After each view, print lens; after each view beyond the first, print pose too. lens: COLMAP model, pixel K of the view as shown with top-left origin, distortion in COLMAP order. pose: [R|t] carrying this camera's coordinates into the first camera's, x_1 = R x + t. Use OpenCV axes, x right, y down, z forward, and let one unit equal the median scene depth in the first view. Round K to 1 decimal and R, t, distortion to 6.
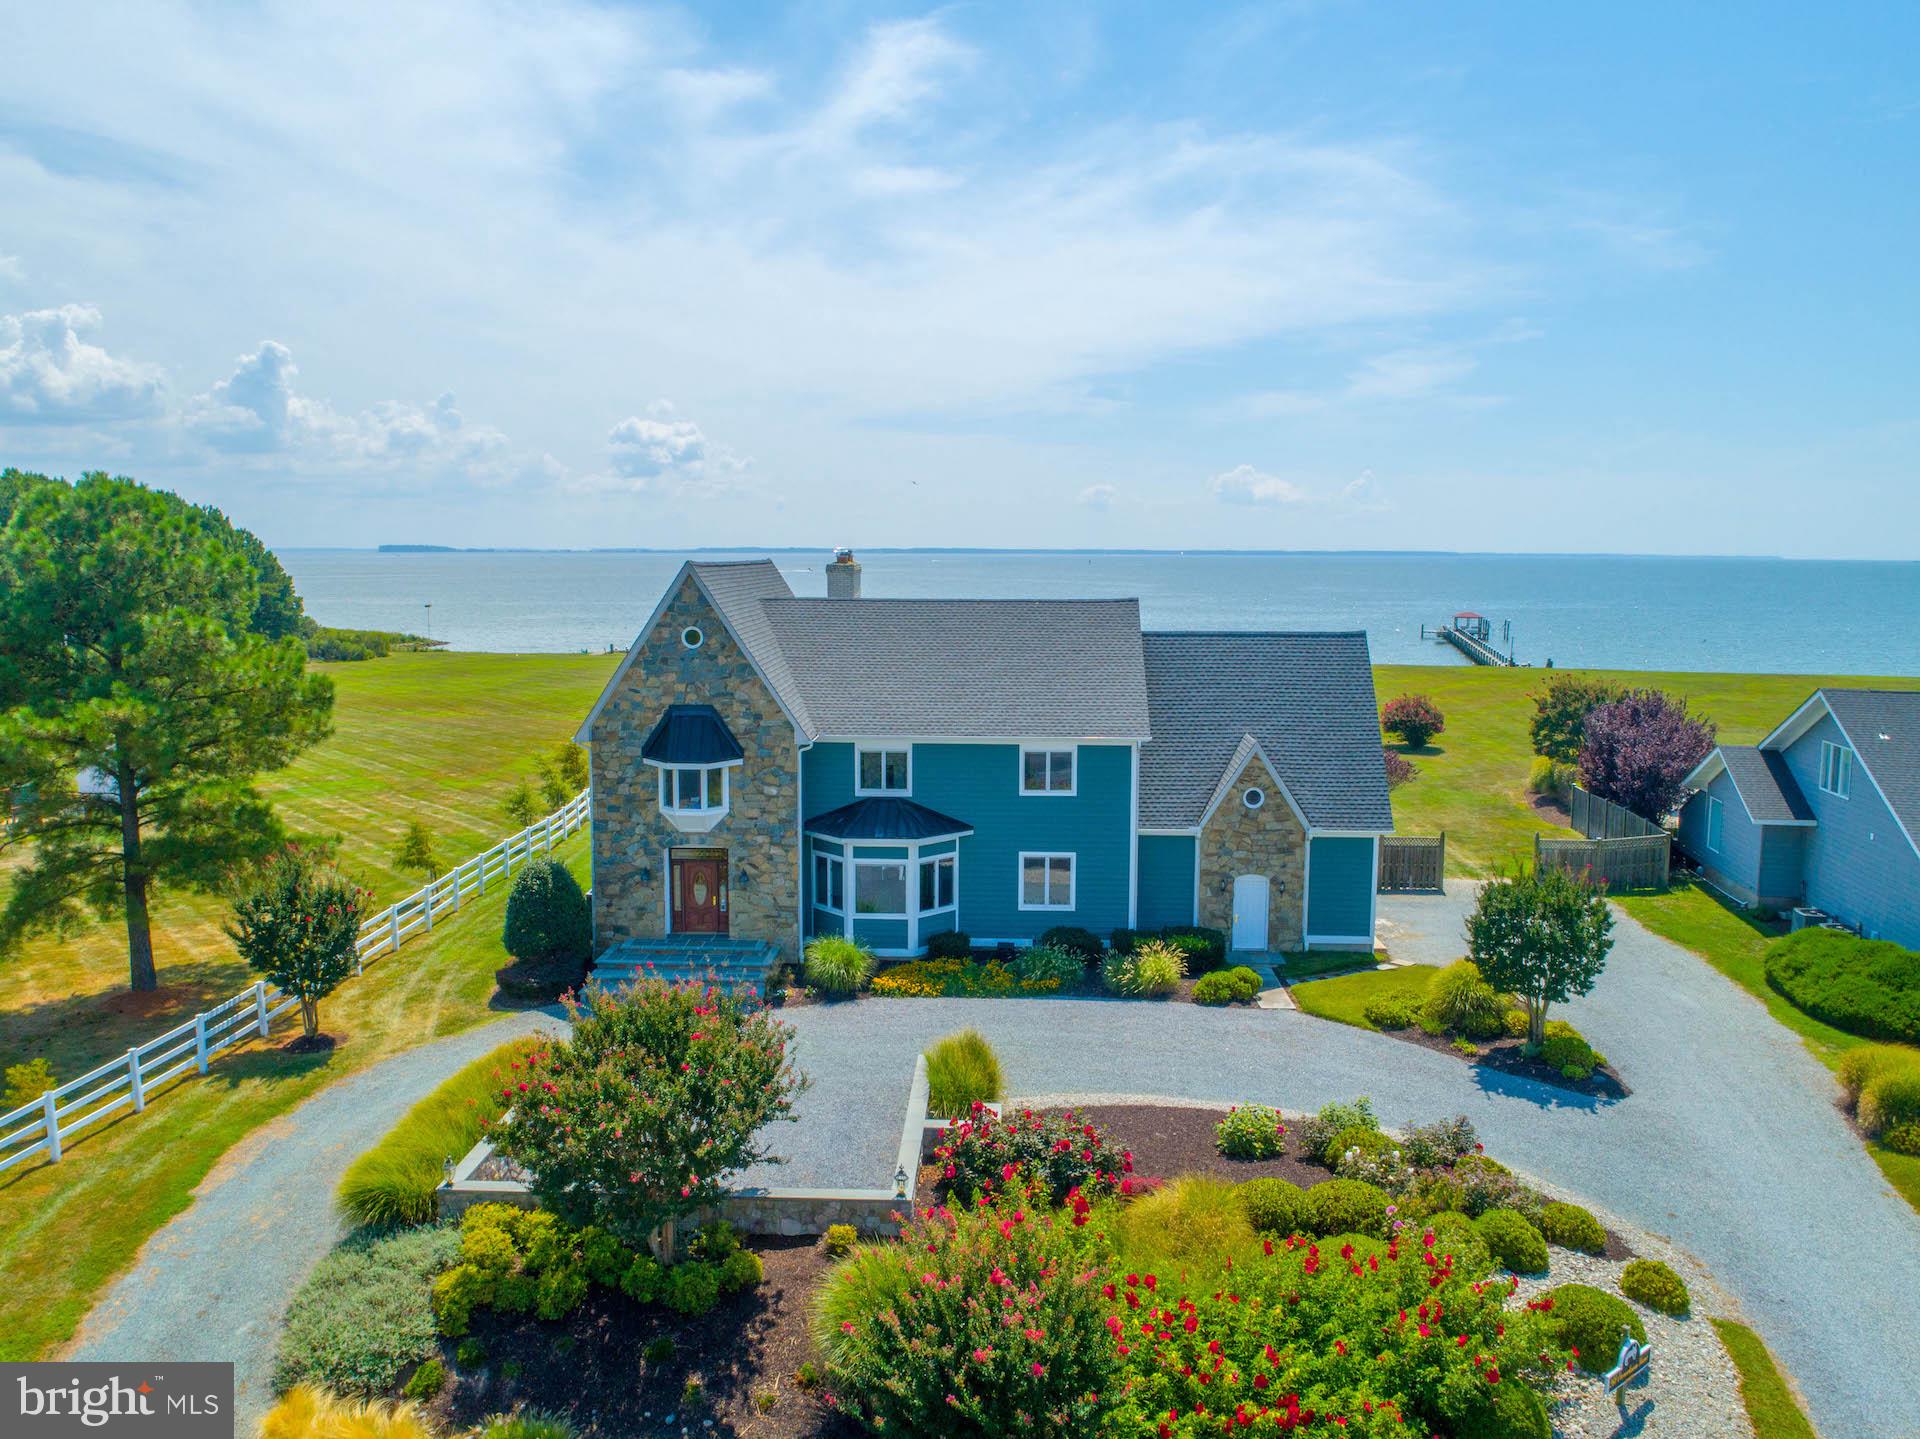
lens RADIAL K [[1455.3, 0, 961.7], [0, 1455.3, 726.5], [0, 0, 1]] dist [-0.021394, 0.009809]
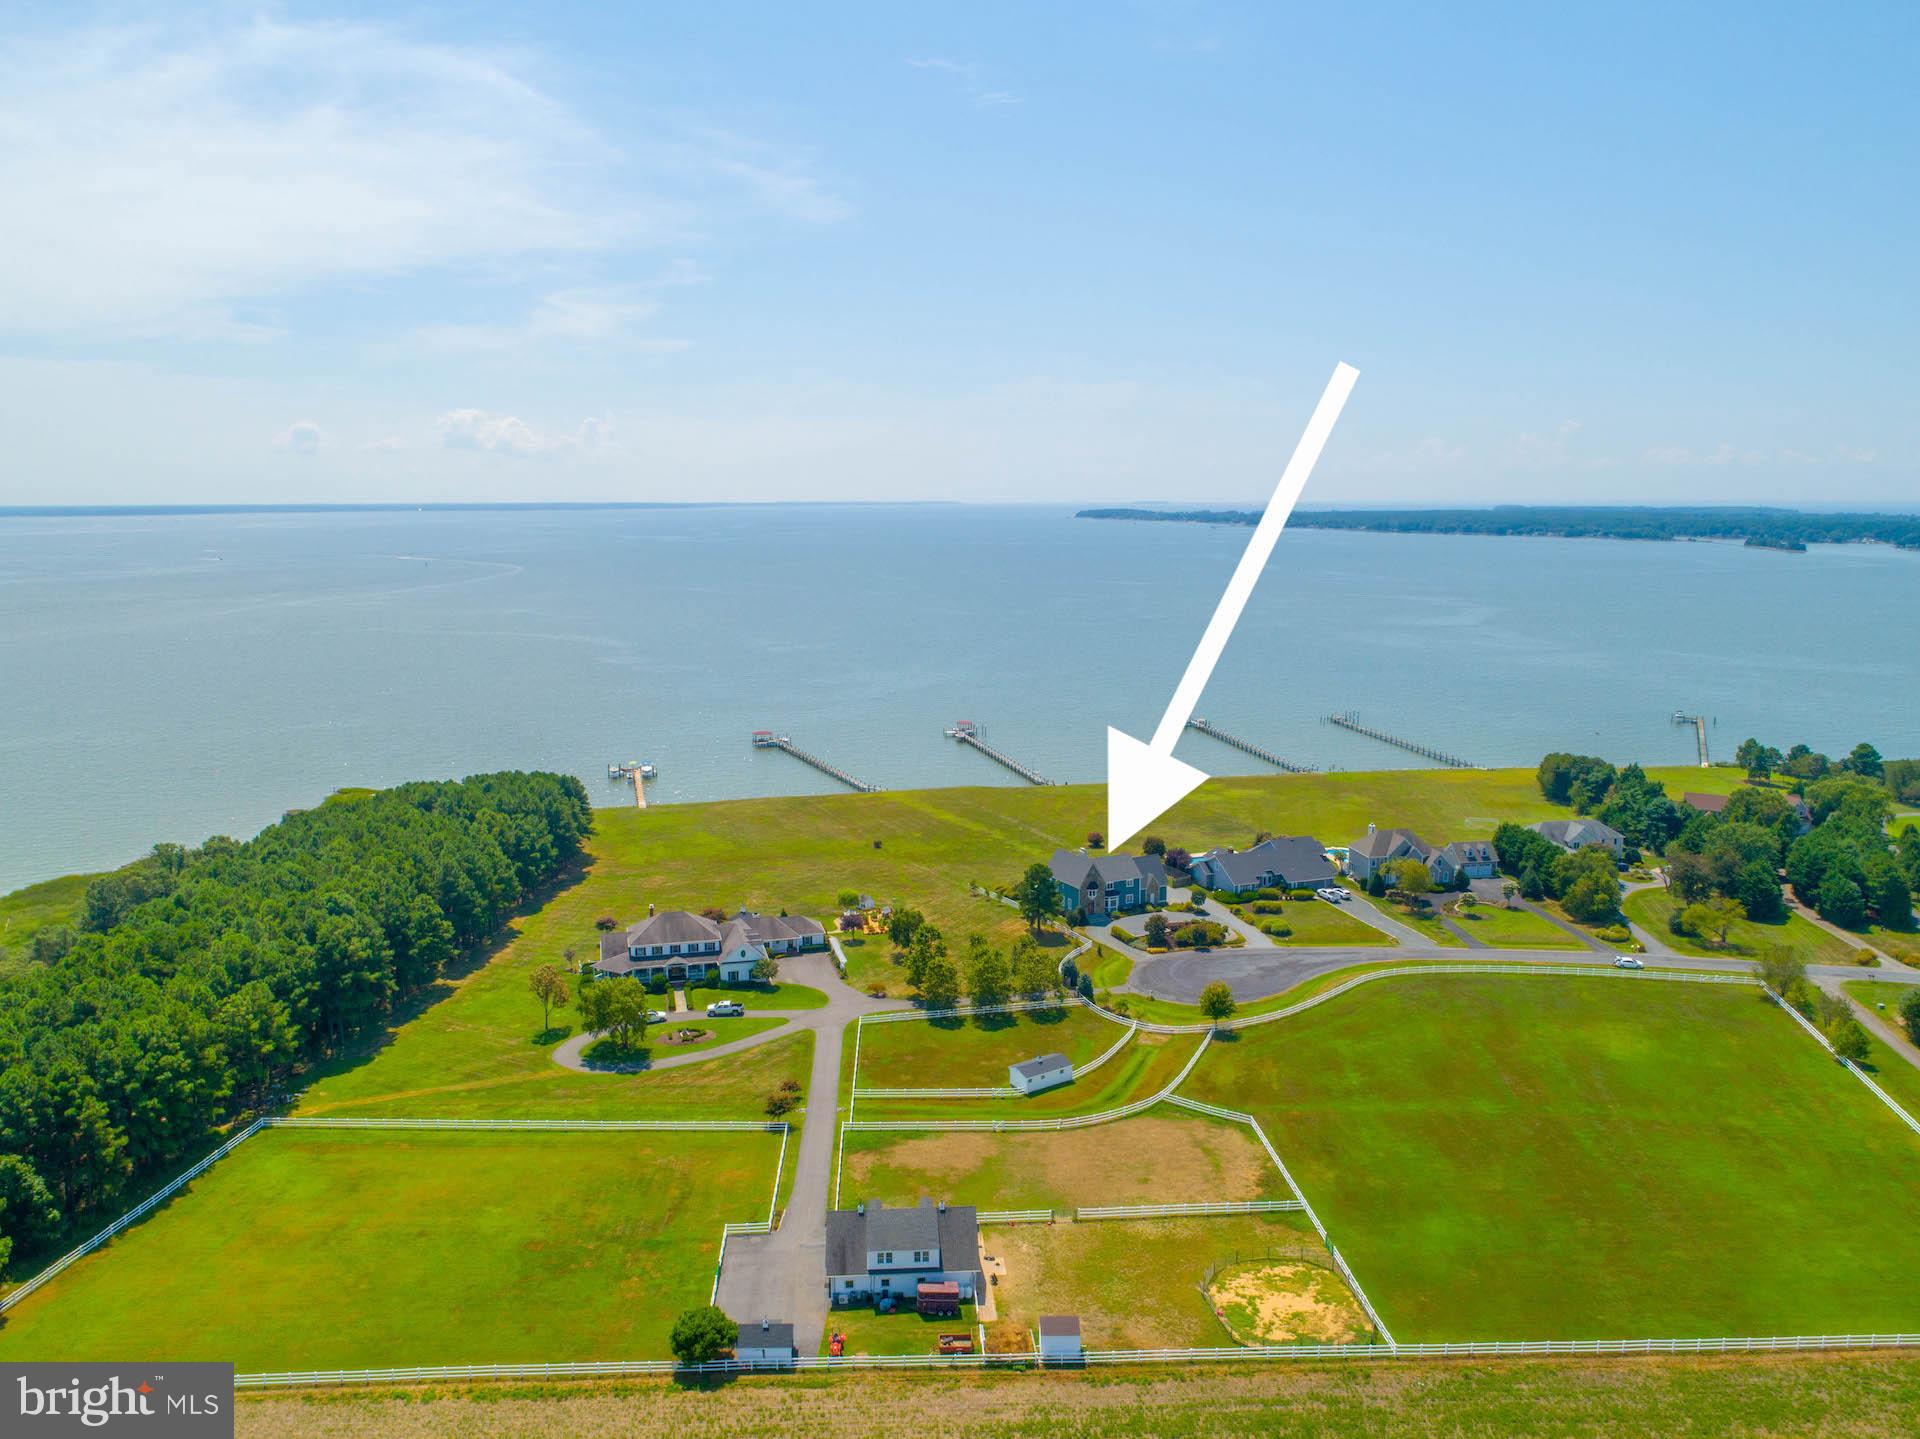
lens RADIAL K [[1455.3, 0, 961.7], [0, 1455.3, 726.5], [0, 0, 1]] dist [-0.021394, 0.009809]
pose [[0.870094, -0.083294, 0.485797, -4.091622], [0.064790, 0.996393, 0.054798, -1.187464], [-0.488610, -0.016204, 0.872352, -4.822705]]
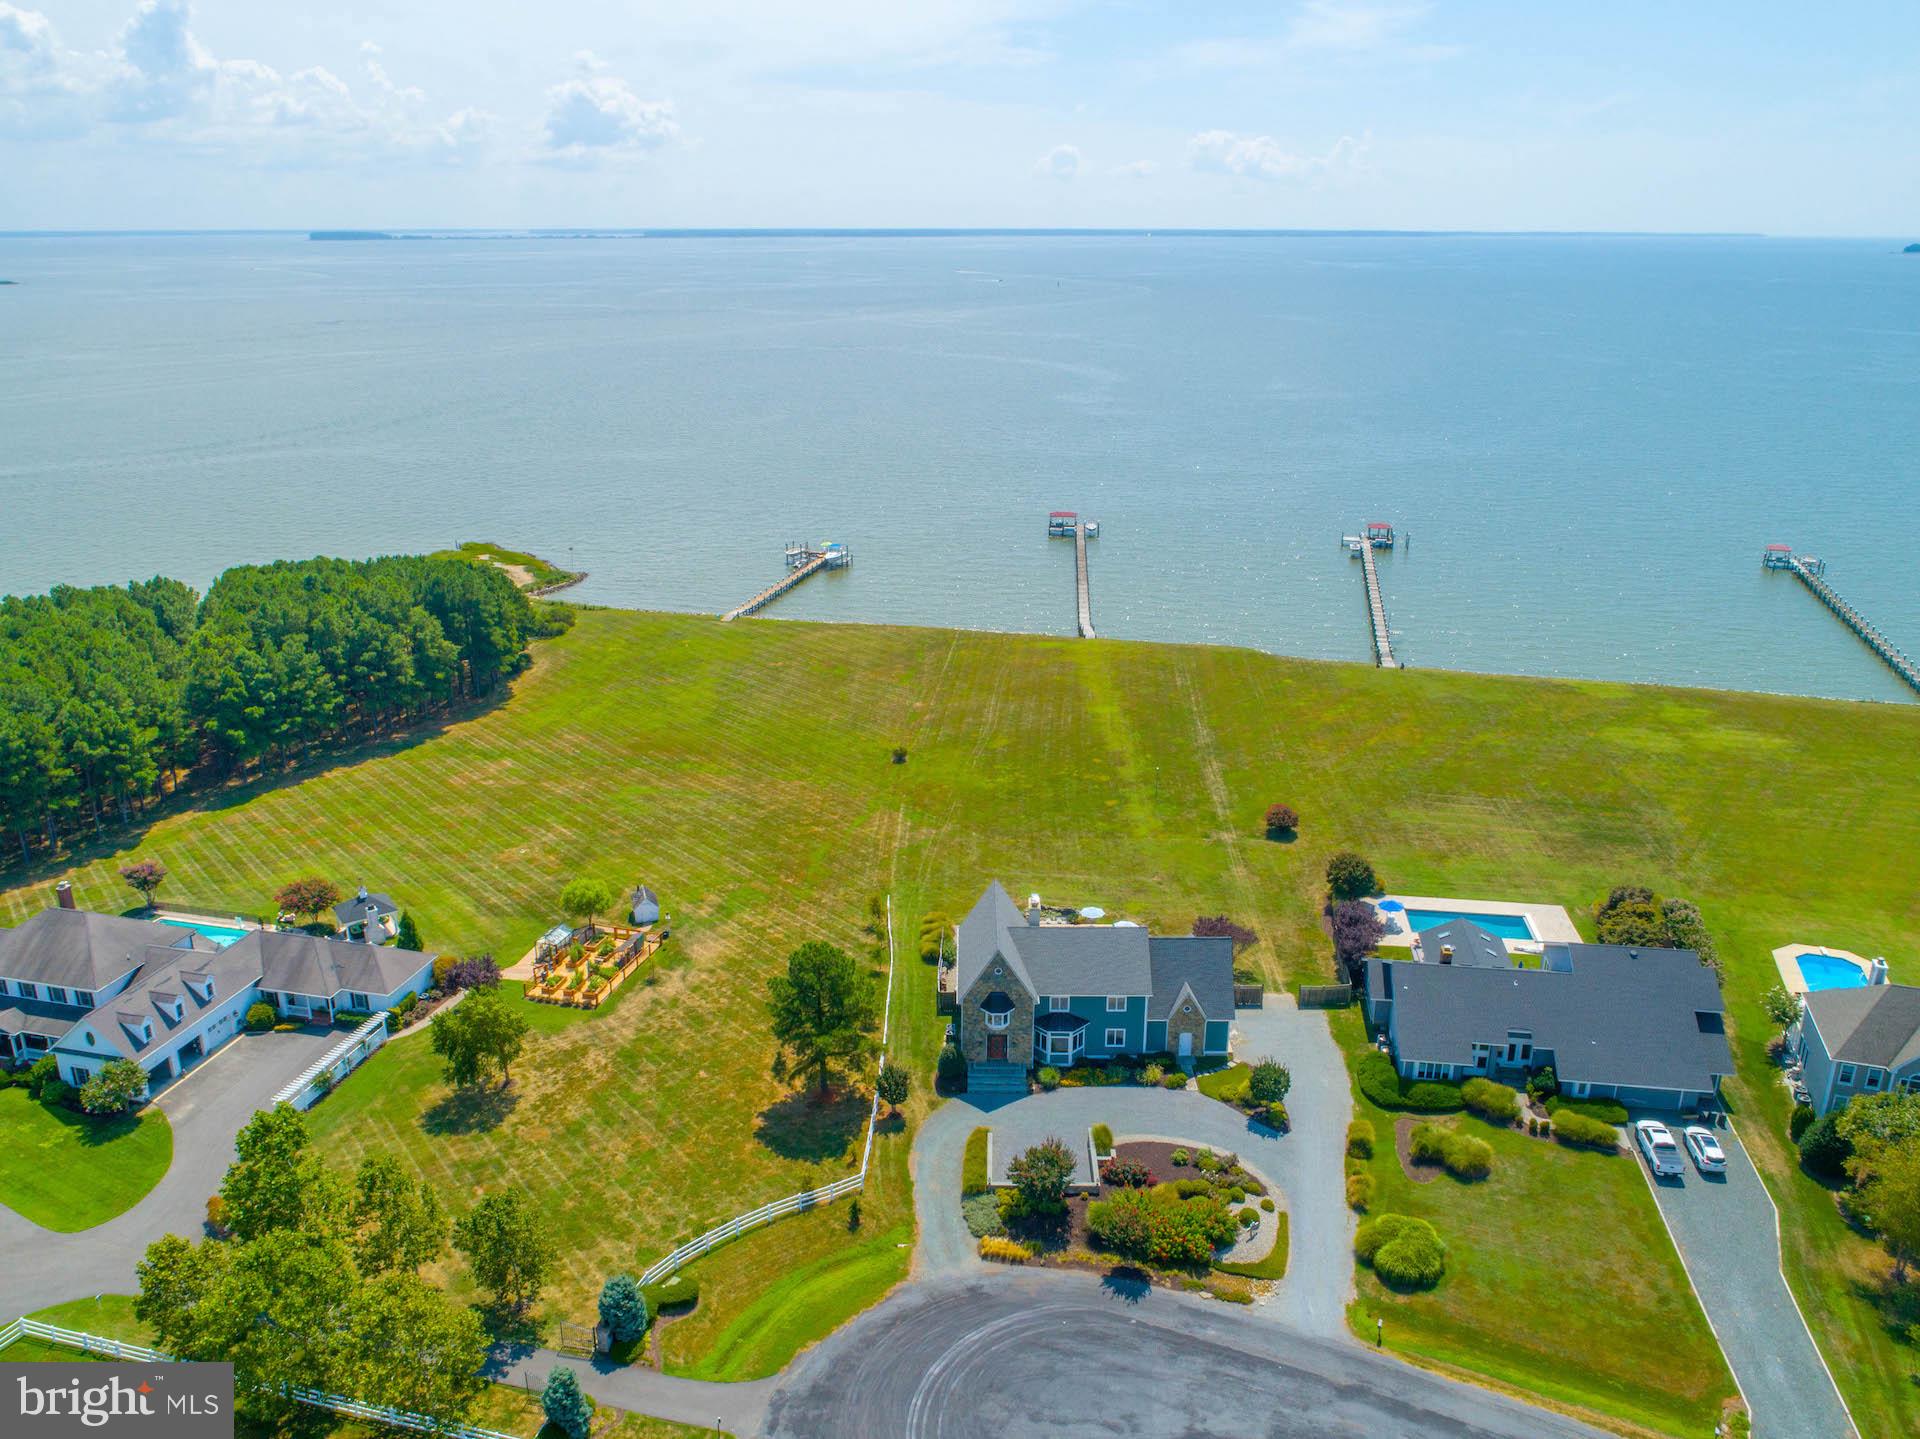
lens RADIAL K [[1455.3, 0, 961.7], [0, 1455.3, 726.5], [0, 0, 1]] dist [-0.021394, 0.009809]
pose [[0.999631, -0.012173, 0.024294, -0.321874], [0.006760, 0.977340, 0.211570, -1.157706], [-0.026319, -0.211327, 0.977061, -1.753594]]
